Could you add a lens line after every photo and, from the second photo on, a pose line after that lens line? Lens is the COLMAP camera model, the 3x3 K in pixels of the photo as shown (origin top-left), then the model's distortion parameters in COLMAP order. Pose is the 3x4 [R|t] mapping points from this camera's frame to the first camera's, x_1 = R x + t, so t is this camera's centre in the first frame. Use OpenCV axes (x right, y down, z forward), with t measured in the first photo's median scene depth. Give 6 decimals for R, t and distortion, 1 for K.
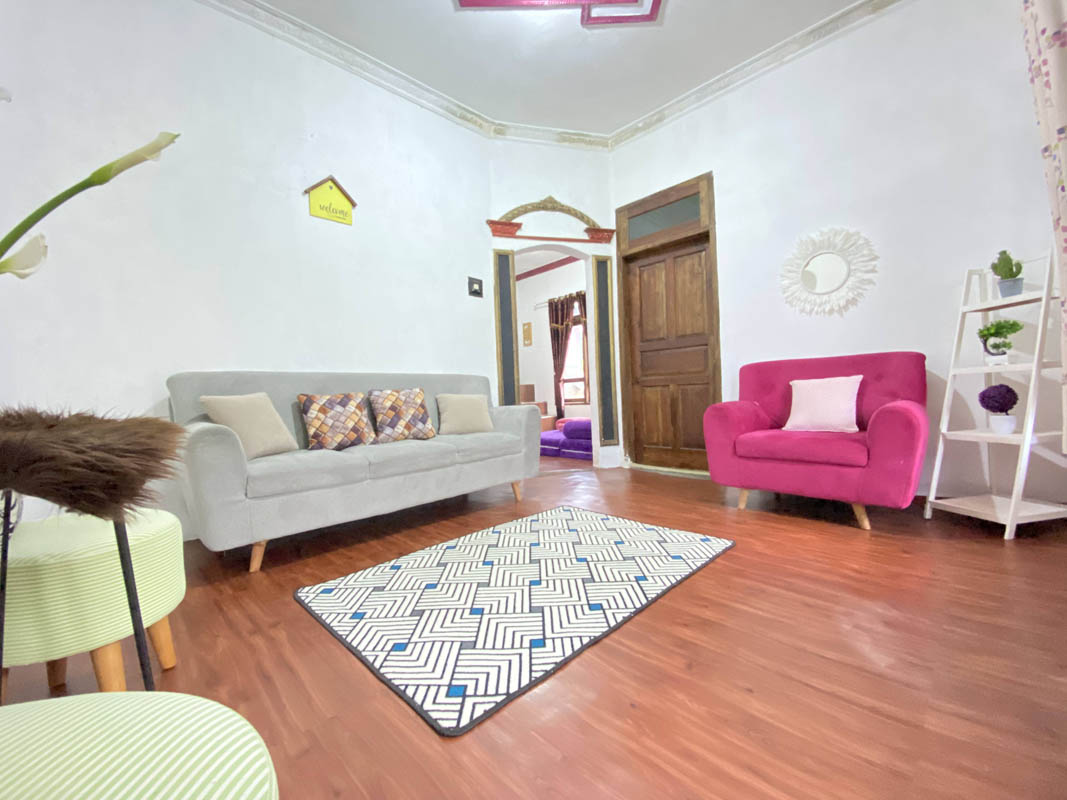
lens RADIAL K [[429.9, 0, 533.5], [0, 429.9, 400.0], [0, 0, 1]] dist [0.000353, 0.000006]
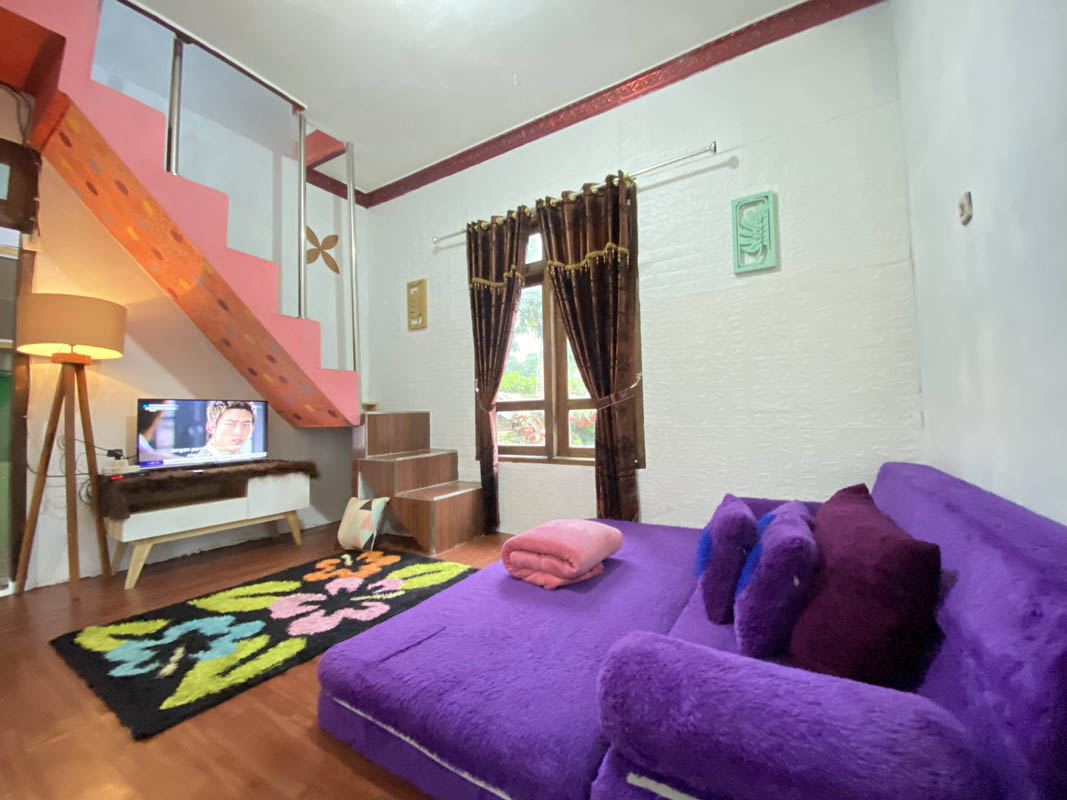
lens RADIAL K [[429.9, 0, 533.5], [0, 429.9, 400.0], [0, 0, 1]] dist [0.000353, 0.000006]
pose [[0.968552, 0.025843, 0.247465, -0.004799], [-0.011588, 0.998197, -0.058890, -0.025419], [-0.248540, 0.054170, 0.967106, 0.558793]]
